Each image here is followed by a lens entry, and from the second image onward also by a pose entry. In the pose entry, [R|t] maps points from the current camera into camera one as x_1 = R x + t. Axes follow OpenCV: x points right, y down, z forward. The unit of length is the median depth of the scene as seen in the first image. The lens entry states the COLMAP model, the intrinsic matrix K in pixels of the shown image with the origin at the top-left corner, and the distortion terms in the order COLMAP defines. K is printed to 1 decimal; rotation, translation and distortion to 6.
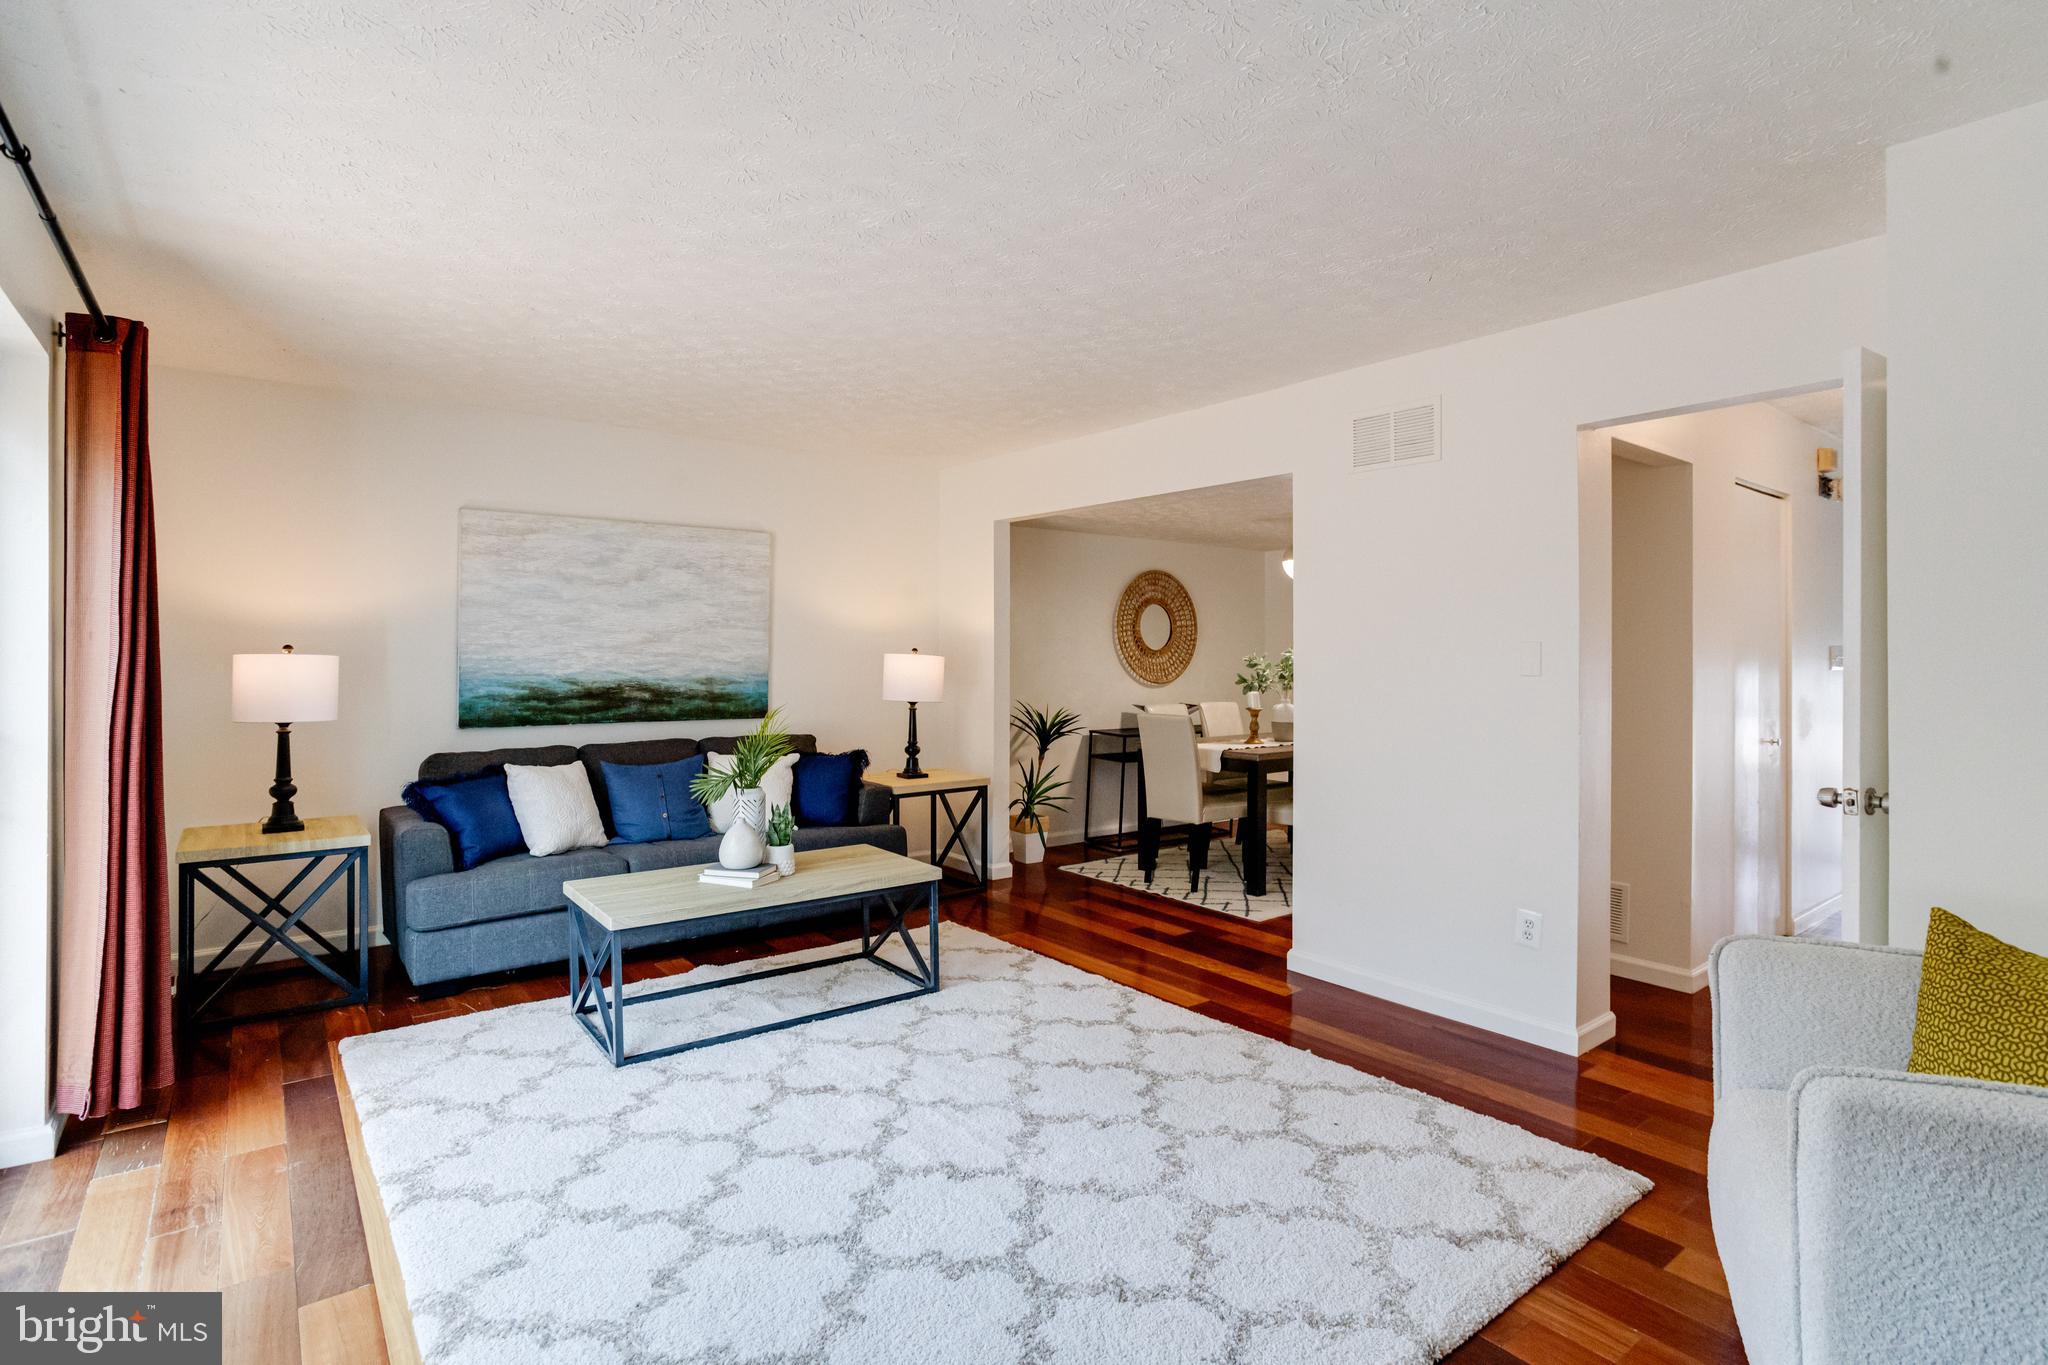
lens RADIAL K [[1005.0, 0, 1048.6], [0, 1005.0, 645.1], [0, 0, 1]] dist [-0.034575, 0.006576]
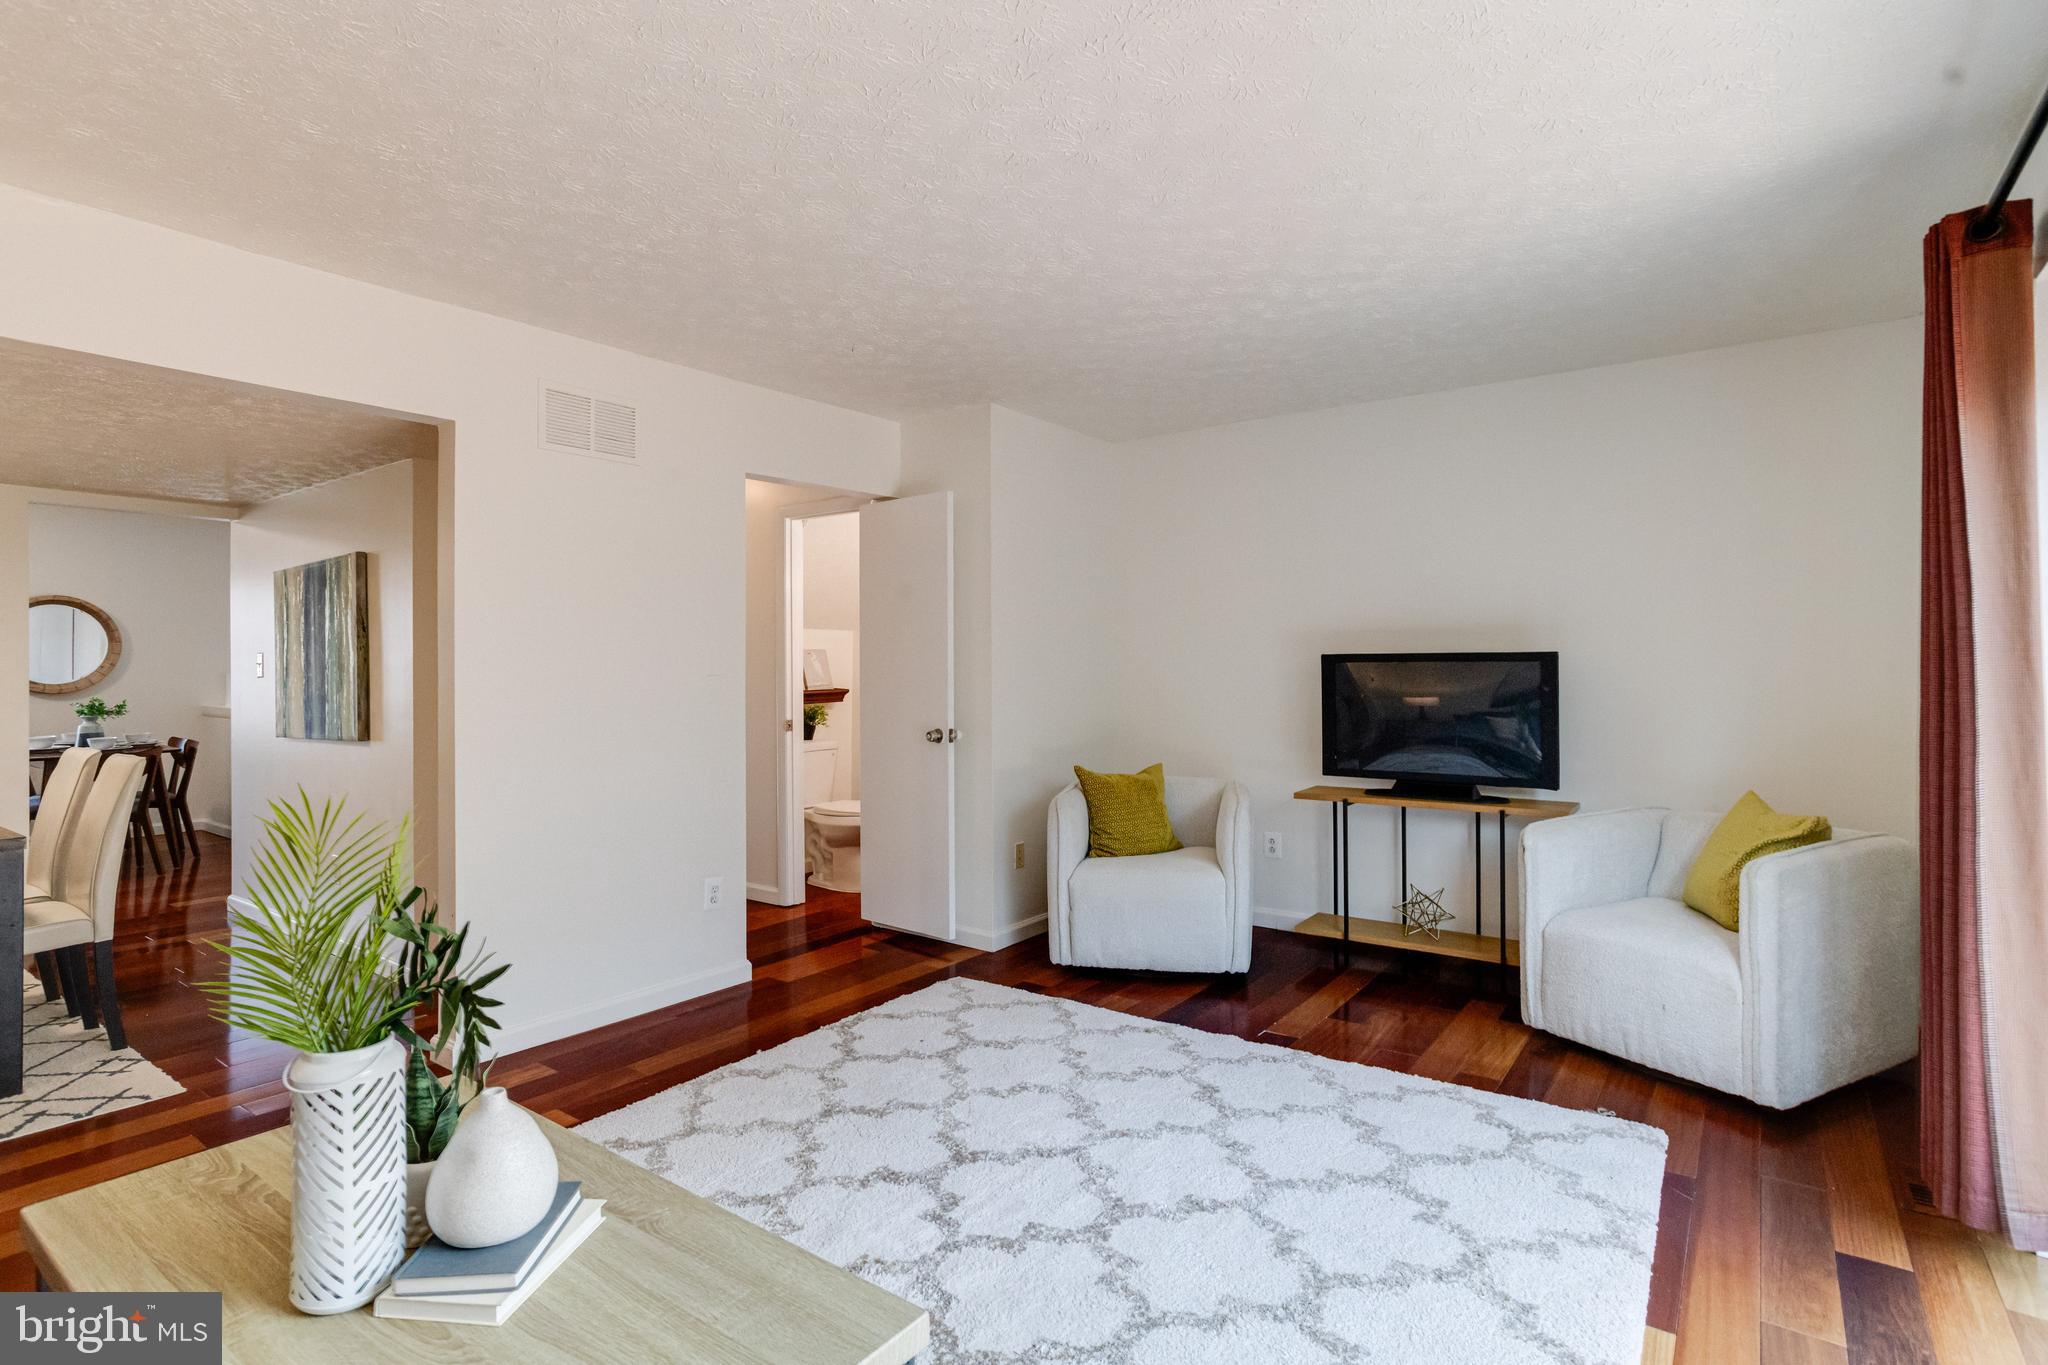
lens RADIAL K [[1005.0, 0, 1016.5], [0, 1005.0, 668.4], [0, 0, 1]] dist [-0.034575, 0.006576]
pose [[-0.257774, -0.000561, 0.966205, -0.647858], [-0.003656, 0.999993, -0.000395, 0.017958], [-0.966198, -0.003634, -0.257774, 0.843717]]
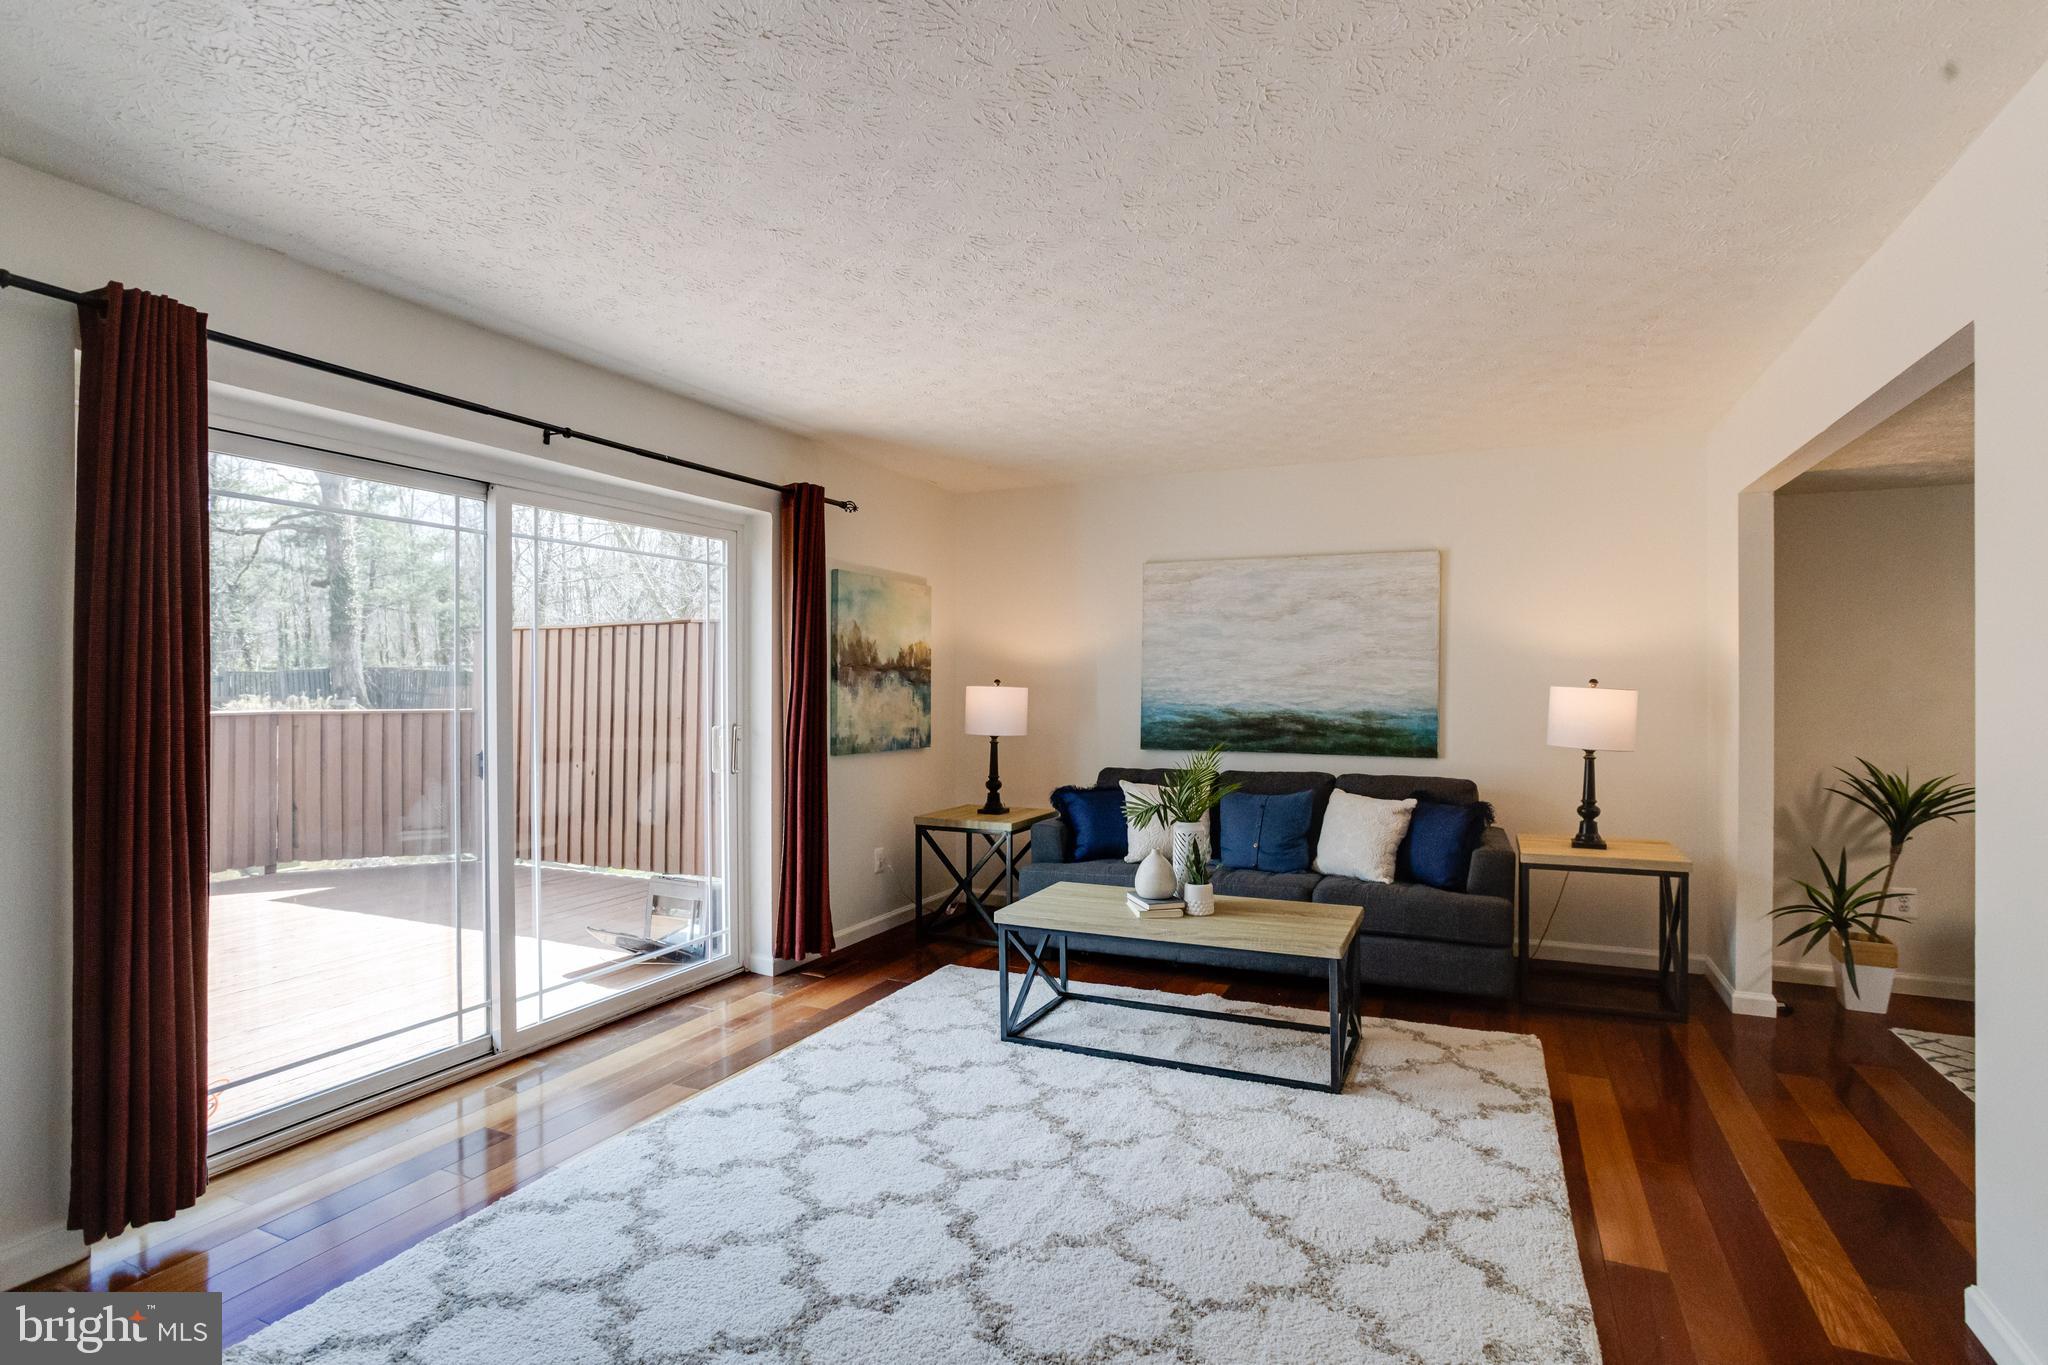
lens RADIAL K [[1005.0, 0, 1030.4], [0, 1005.0, 688.1], [0, 0, 1]] dist [-0.034575, 0.006576]
pose [[0.455987, 0.002165, -0.889984, 0.498451], [0.006871, 0.999959, 0.005953, 0.003690], [0.889960, -0.008830, 0.455953, 0.396212]]
